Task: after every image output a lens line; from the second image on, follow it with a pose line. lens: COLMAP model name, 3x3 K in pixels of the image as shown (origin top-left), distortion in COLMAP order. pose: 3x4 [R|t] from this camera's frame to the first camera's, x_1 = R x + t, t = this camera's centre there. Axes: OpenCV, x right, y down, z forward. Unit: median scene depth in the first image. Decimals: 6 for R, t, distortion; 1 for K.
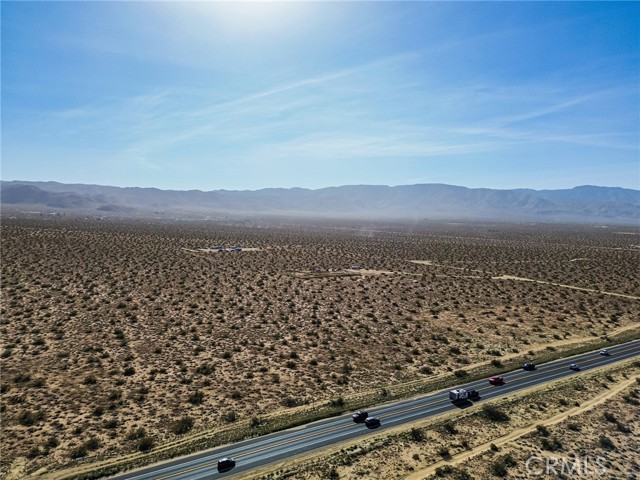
lens RADIAL K [[465.7, 0, 316.2], [0, 465.7, 224.6], [0, 0, 1]] dist [0.065960, -0.062684]
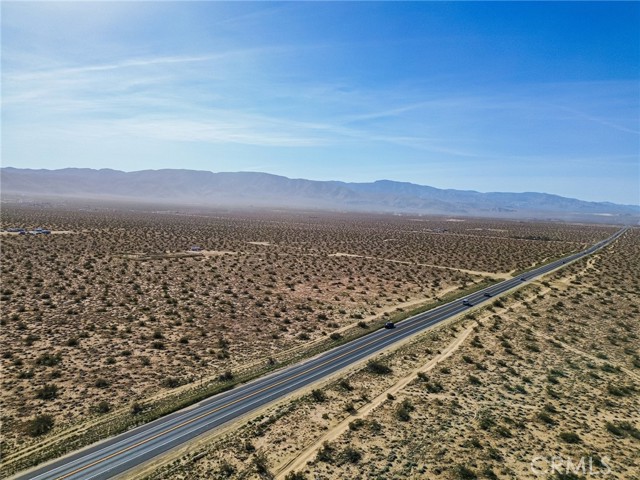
lens RADIAL K [[465.7, 0, 316.7], [0, 465.7, 225.9], [0, 0, 1]] dist [0.071505, -0.069613]
pose [[0.929607, 0.000632, 0.368553, -0.087941], [-0.011419, 0.999568, 0.027088, 0.041627], [-0.368376, -0.029389, 0.929212, 0.066767]]
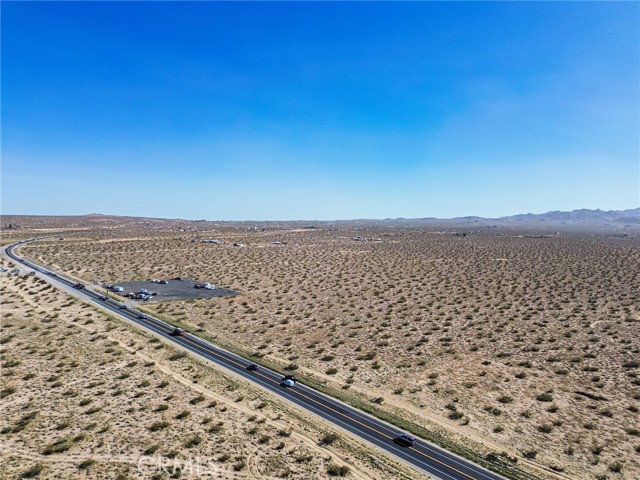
lens RADIAL K [[465.7, 0, 316.7], [0, 465.7, 225.9], [0, 0, 1]] dist [0.071505, -0.069613]
pose [[0.126393, -0.014322, -0.991877, 1.261319], [-0.038993, 0.999051, -0.019394, 0.007304], [0.991214, 0.041128, 0.125714, 0.825233]]
